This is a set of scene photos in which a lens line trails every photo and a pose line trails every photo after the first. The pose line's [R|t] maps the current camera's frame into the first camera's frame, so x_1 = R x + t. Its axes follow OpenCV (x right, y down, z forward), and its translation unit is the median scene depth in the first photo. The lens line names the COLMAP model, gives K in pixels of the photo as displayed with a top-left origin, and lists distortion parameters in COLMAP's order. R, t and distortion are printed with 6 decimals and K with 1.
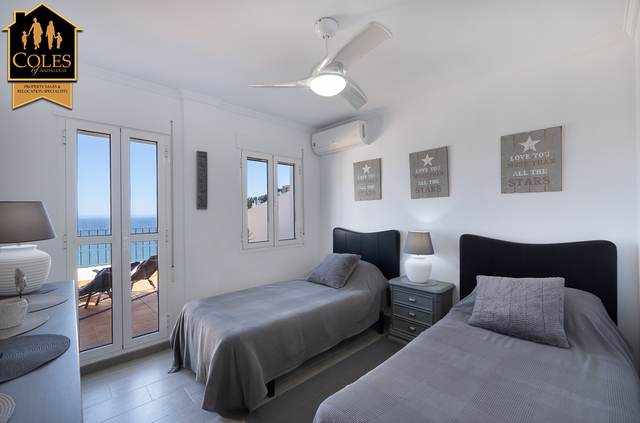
lens RADIAL K [[267.8, 0, 321.6], [0, 267.8, 214.6], [0, 0, 1]] dist [-0.002497, 0.000482]
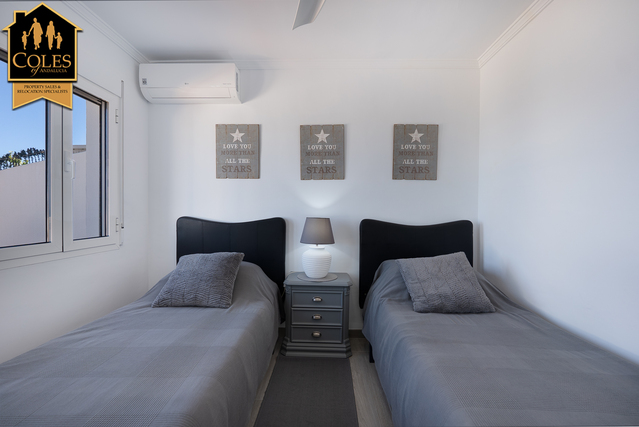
lens RADIAL K [[272.2, 0, 318.1], [0, 272.2, 212.7], [0, 0, 1]] dist [0.002070, -0.000218]
pose [[0.718837, 0.009078, 0.695119, -0.229008], [-0.012360, 0.999924, -0.000278, 0.046154], [-0.695069, -0.008392, 0.718895, 0.366061]]
